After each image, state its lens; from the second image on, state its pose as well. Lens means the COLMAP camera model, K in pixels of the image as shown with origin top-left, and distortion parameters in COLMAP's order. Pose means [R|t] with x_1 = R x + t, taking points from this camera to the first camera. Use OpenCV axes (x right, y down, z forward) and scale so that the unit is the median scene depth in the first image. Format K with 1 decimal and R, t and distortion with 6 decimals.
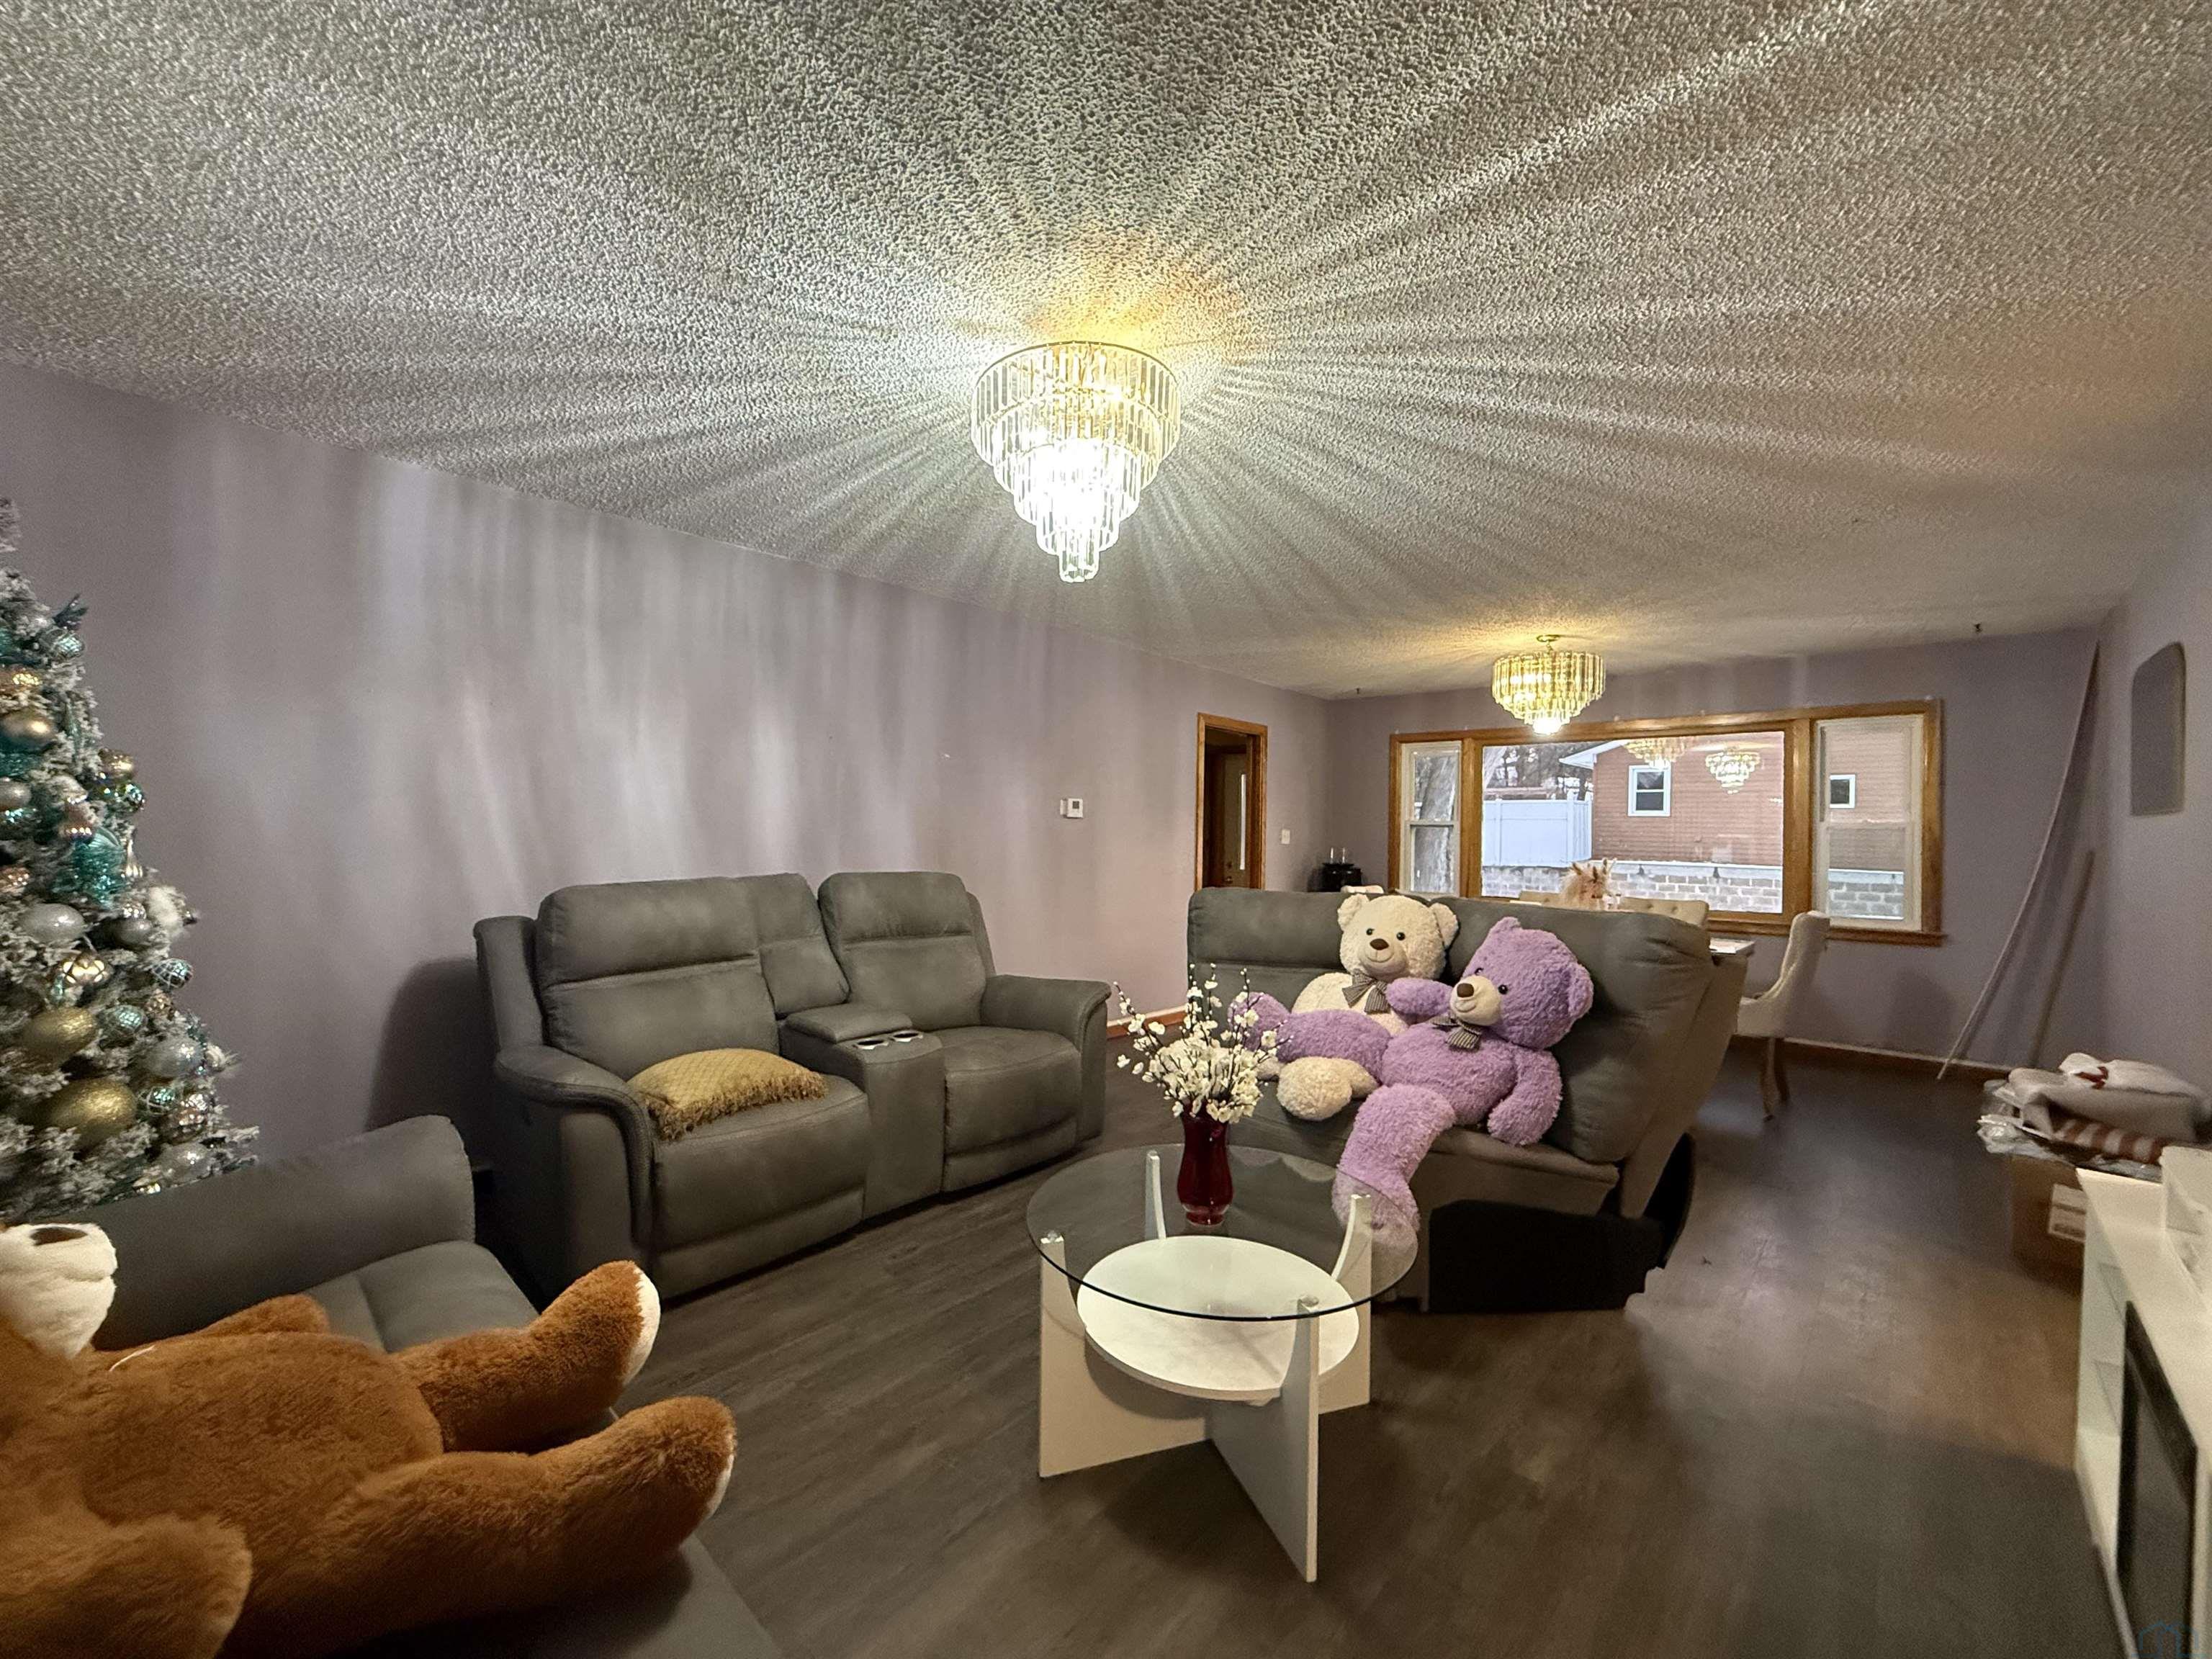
lens RADIAL K [[882.3, 0, 1098.0], [0, 882.3, 829.1], [0, 0, 1]] dist [0.000403, 0.000885]
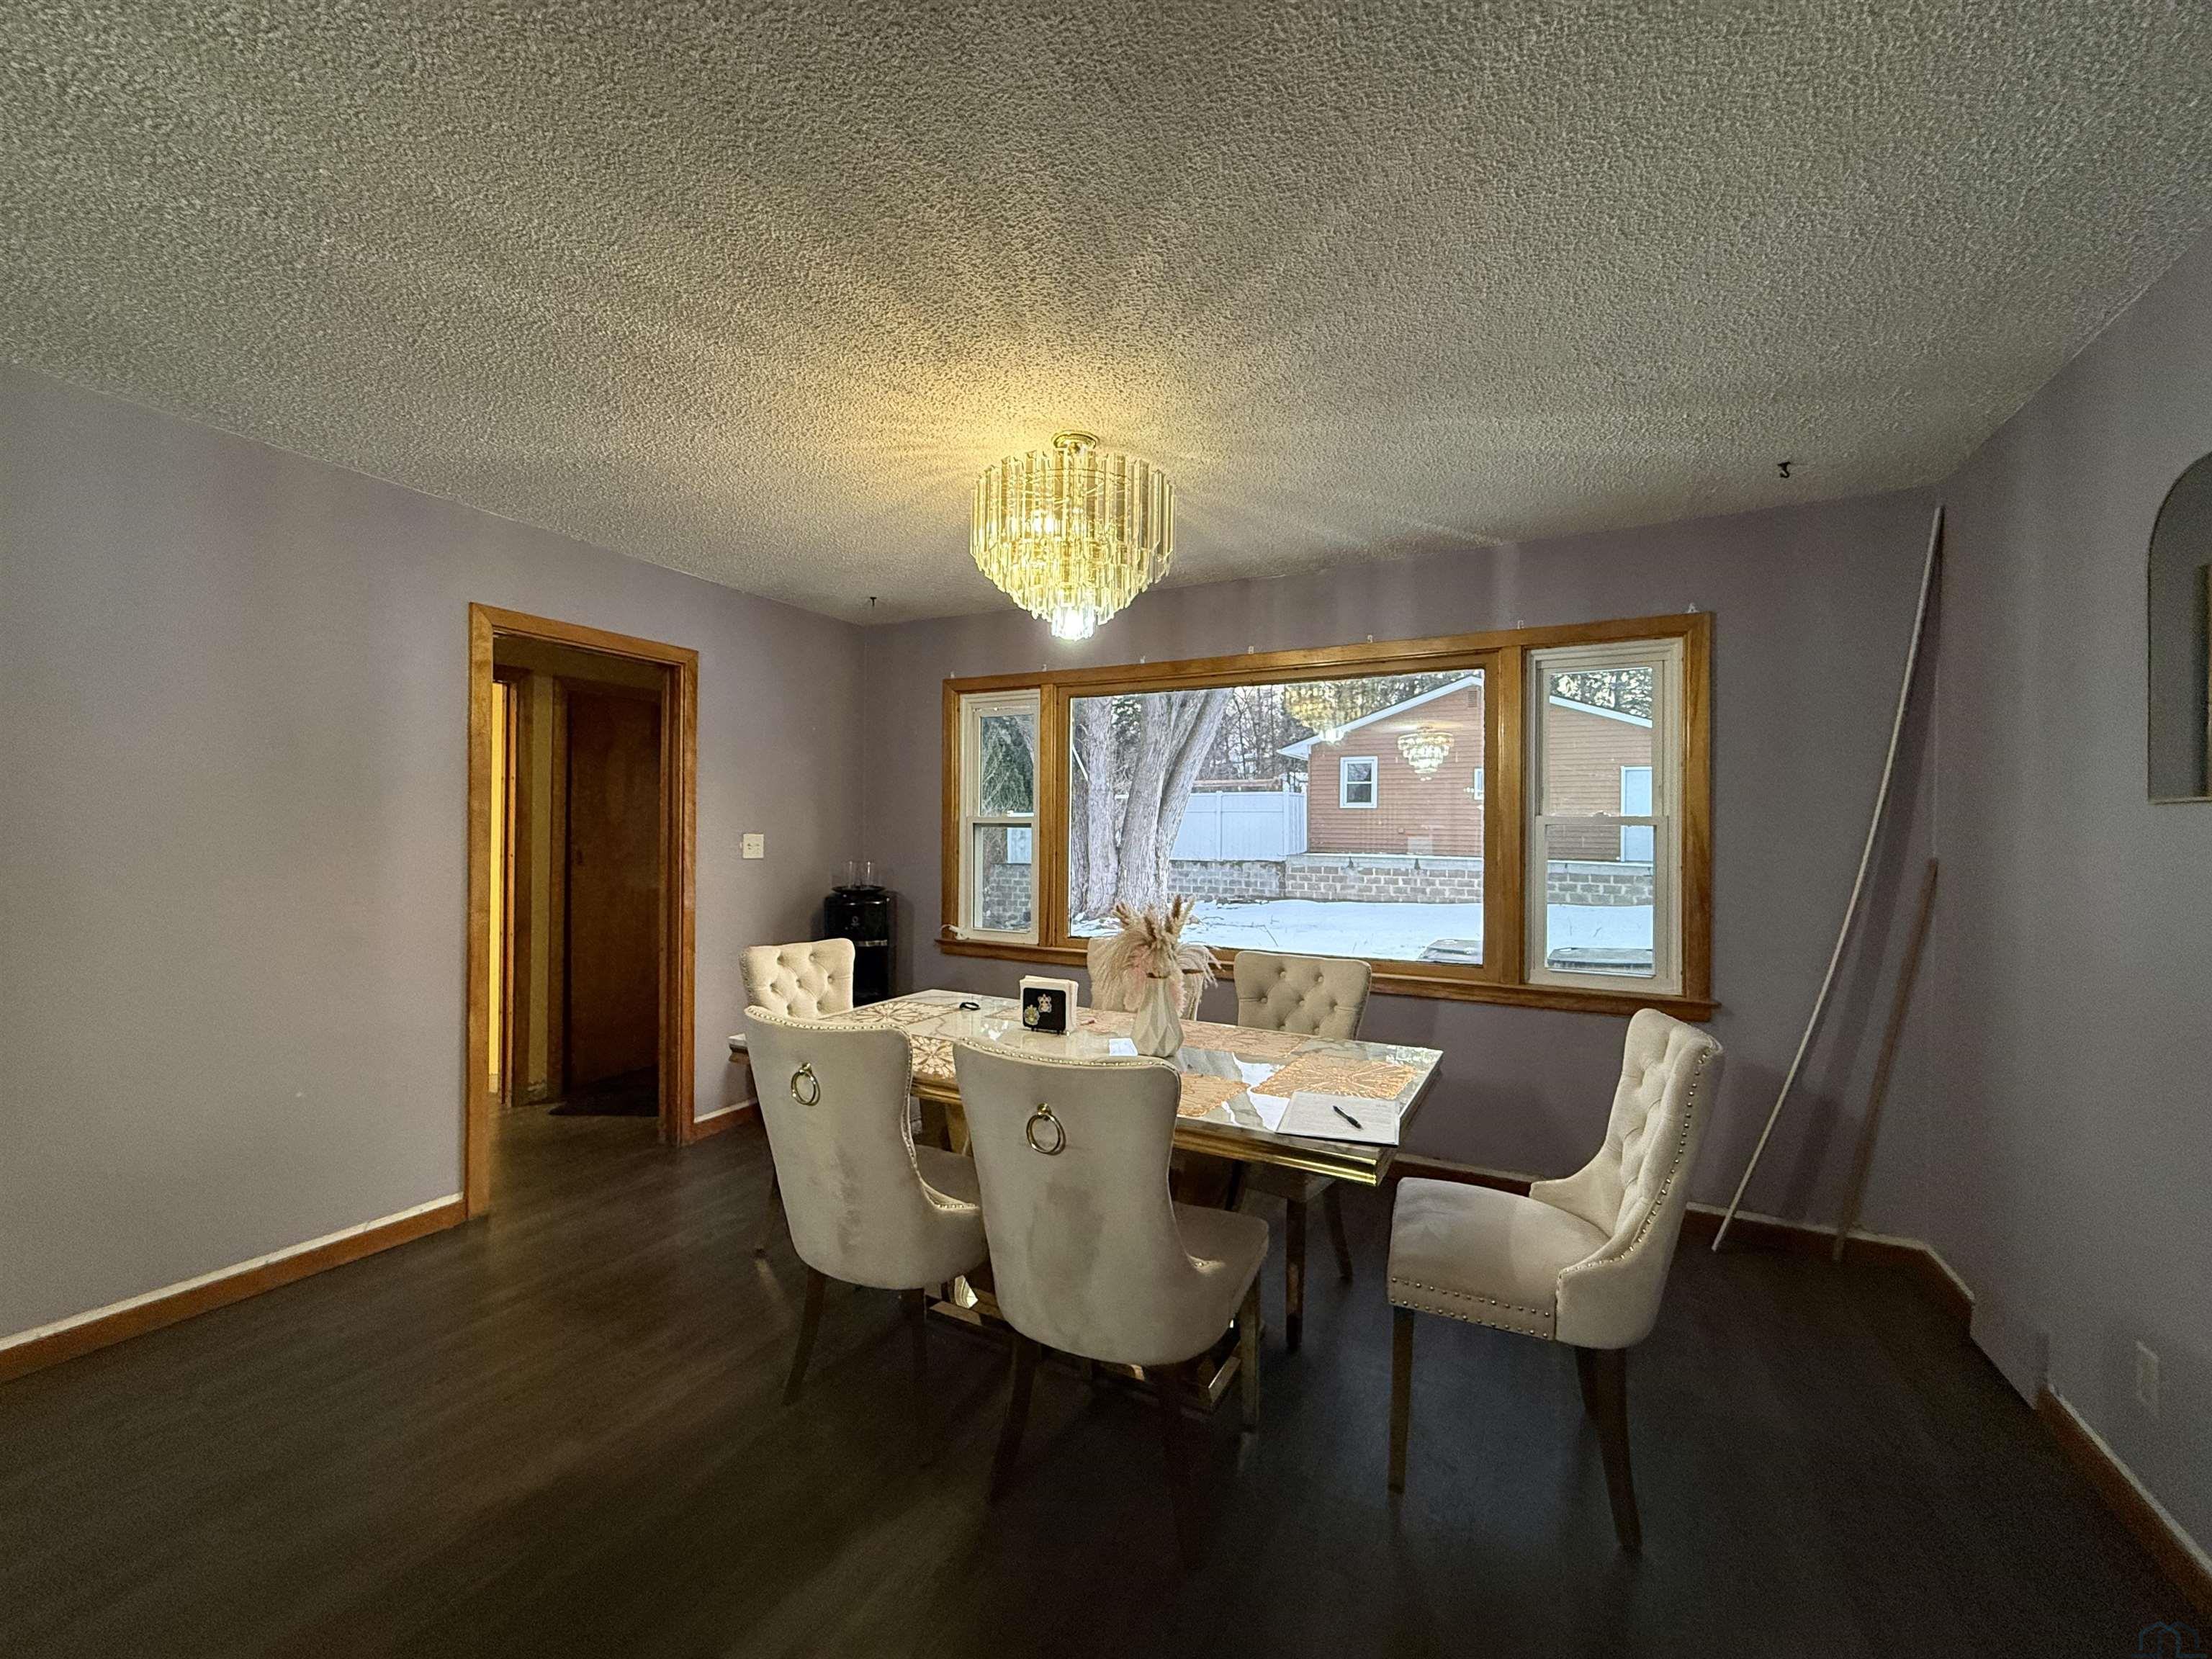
lens RADIAL K [[882.3, 0, 1101.7], [0, 882.3, 829.6], [0, 0, 1]] dist [0.000403, 0.000885]
pose [[0.965741, -0.010166, 0.259310, 0.282945], [0.008163, 0.999928, 0.008800, -0.004972], [-0.259381, -0.006382, 0.965754, 0.374506]]
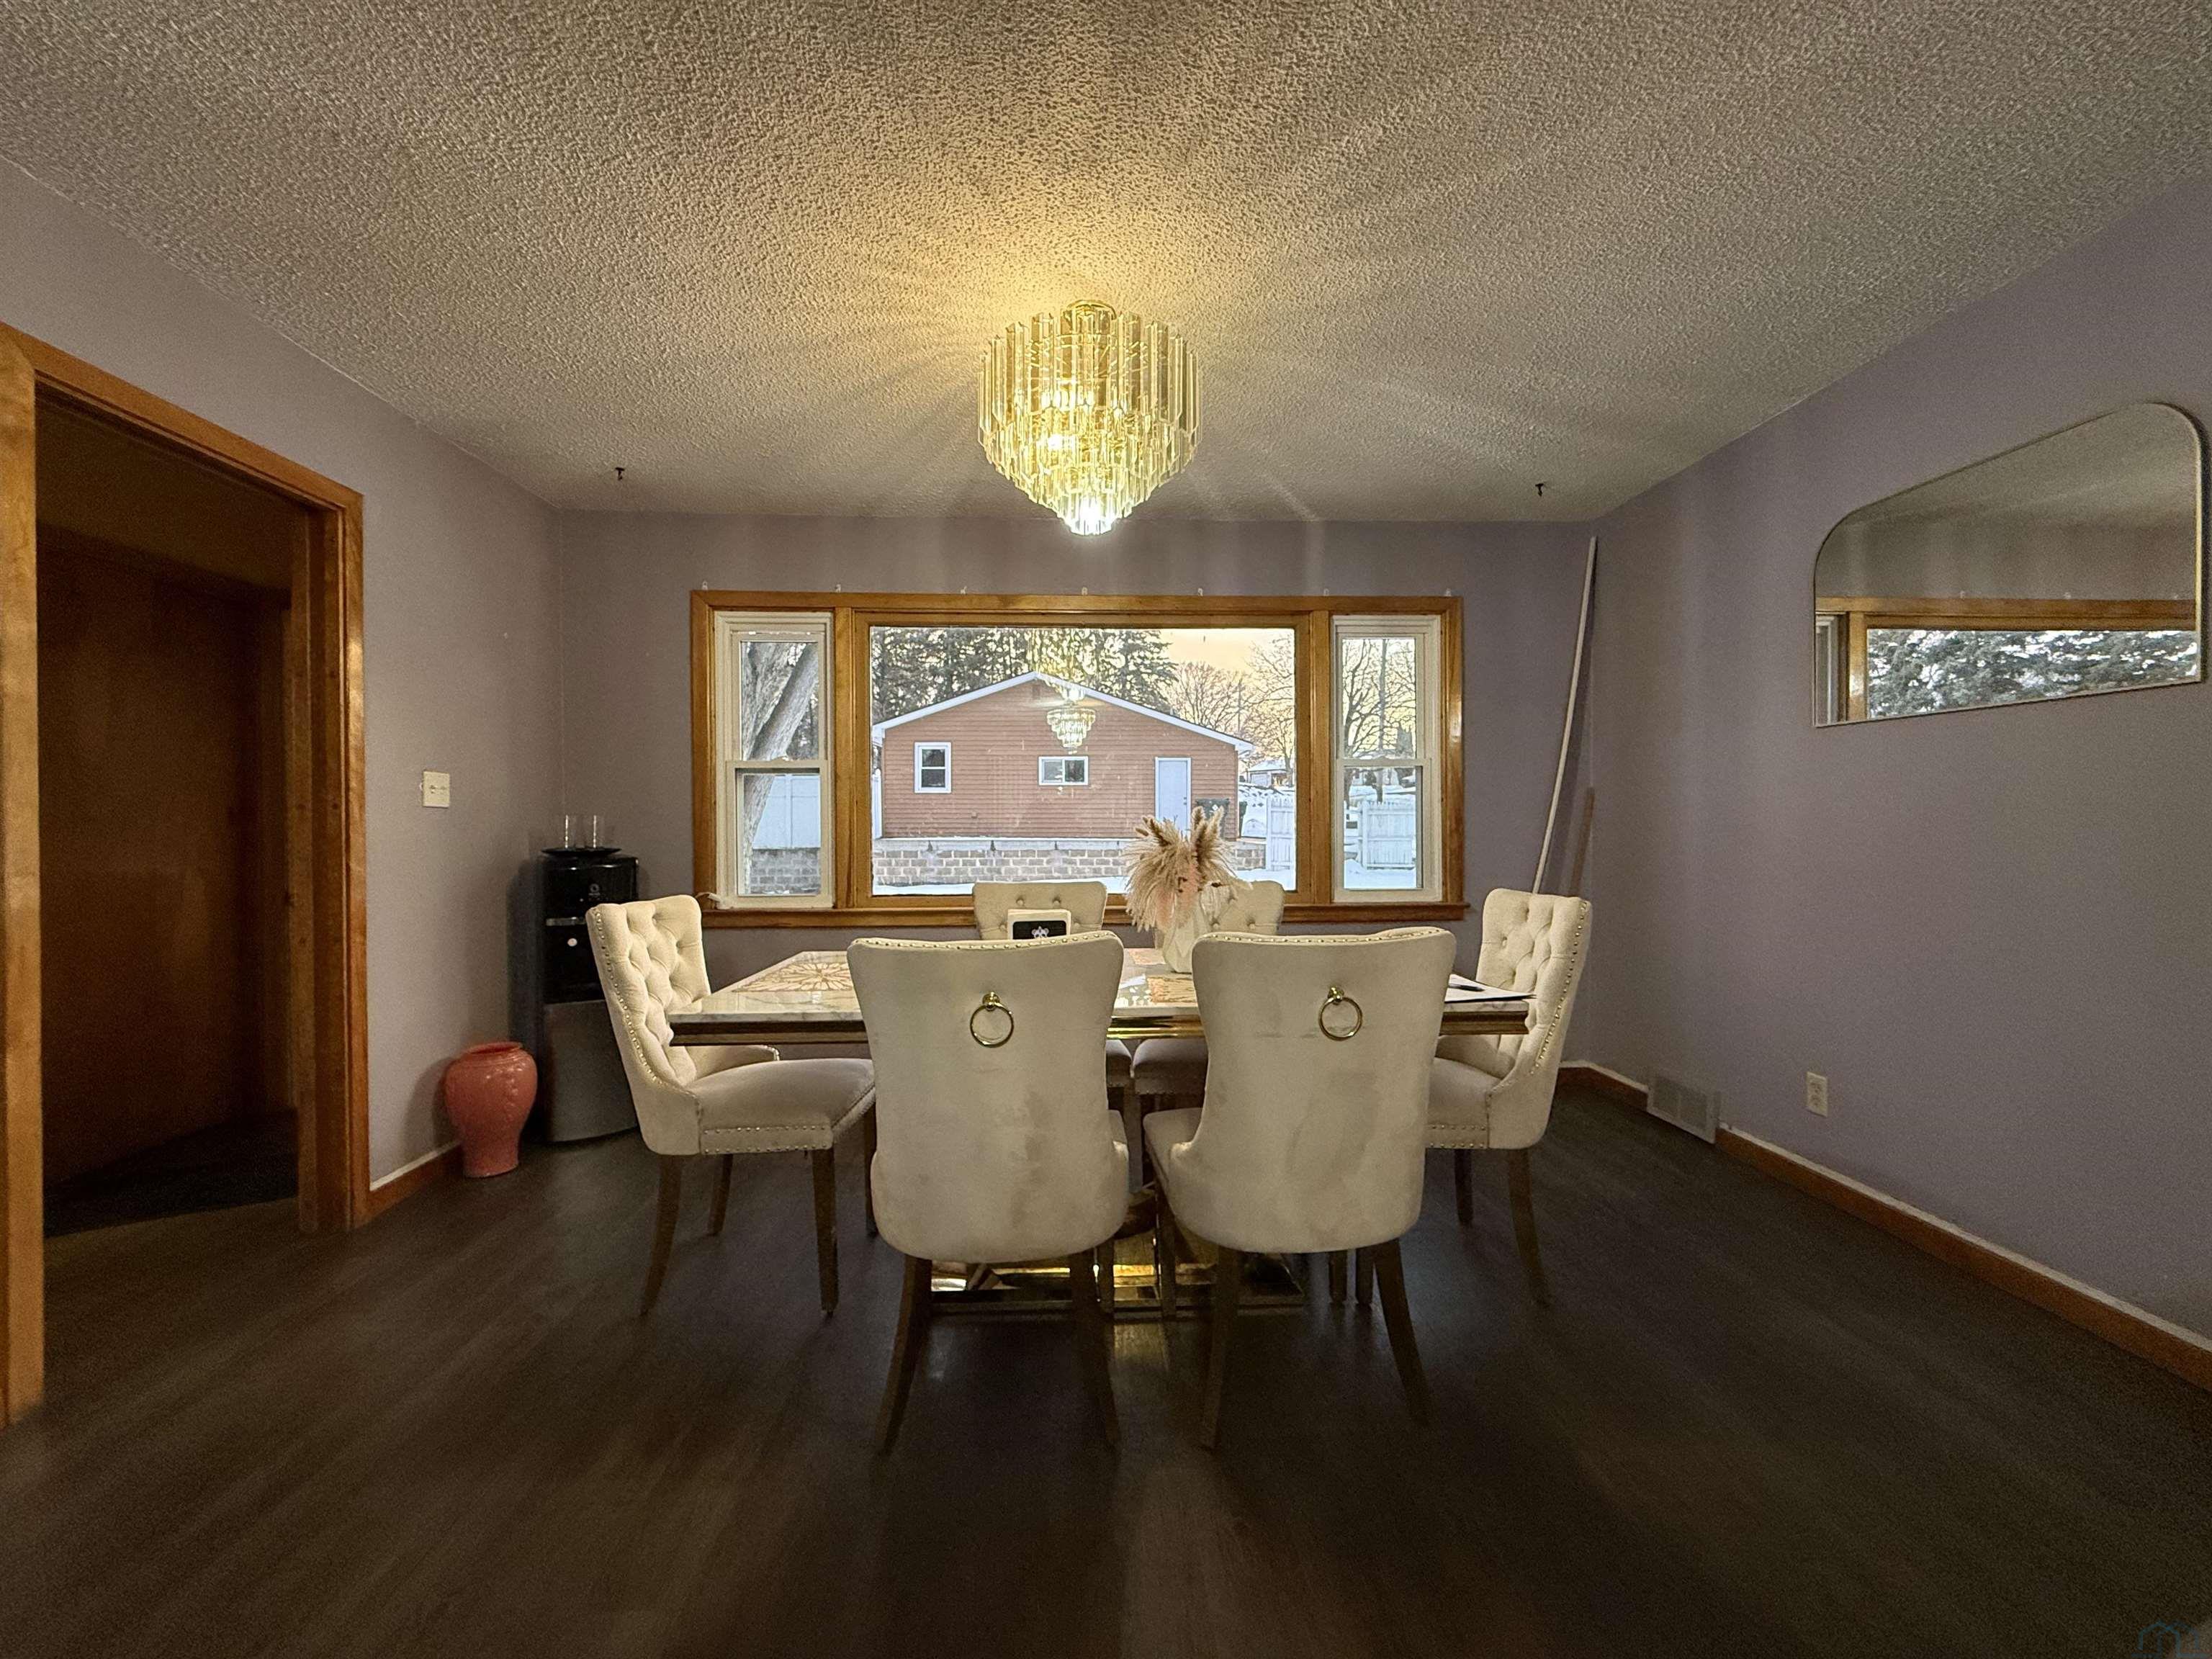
lens RADIAL K [[882.3, 0, 1105.1], [0, 882.3, 828.1], [0, 0, 1]] dist [0.000403, 0.000885]
pose [[0.701931, -0.025473, 0.711789, 0.137481], [0.014850, 0.999666, 0.021131, 0.022993], [-0.712090, -0.004263, 0.702075, 0.485551]]
